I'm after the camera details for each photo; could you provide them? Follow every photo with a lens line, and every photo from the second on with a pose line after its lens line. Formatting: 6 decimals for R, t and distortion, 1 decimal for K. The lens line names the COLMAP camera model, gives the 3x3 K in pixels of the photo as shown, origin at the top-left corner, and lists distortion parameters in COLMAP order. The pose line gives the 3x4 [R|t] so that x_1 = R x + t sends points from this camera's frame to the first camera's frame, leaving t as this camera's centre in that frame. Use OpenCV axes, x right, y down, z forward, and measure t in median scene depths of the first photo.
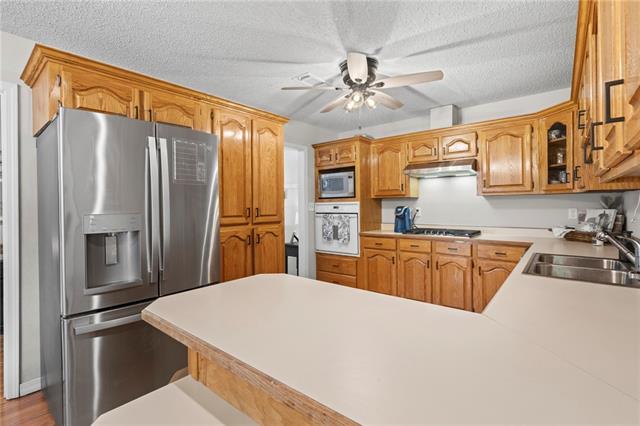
lens RADIAL K [[293.9, 0, 318.2], [0, 293.9, 210.6], [0, 0, 1]] dist [-0.003755, 0.002169]
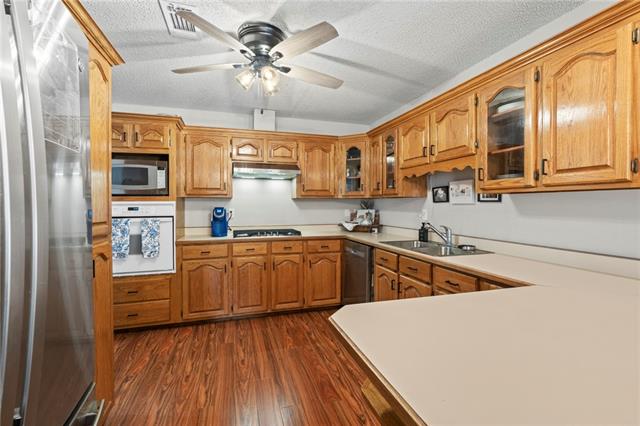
lens RADIAL K [[293.9, 0, 319.0], [0, 293.9, 208.1], [0, 0, 1]] dist [-0.003755, 0.002169]
pose [[0.556377, -0.001646, 0.830929, -0.293009], [0.010050, 0.999938, -0.004749, -0.005260], [-0.830869, 0.010992, 0.556359, 0.253813]]
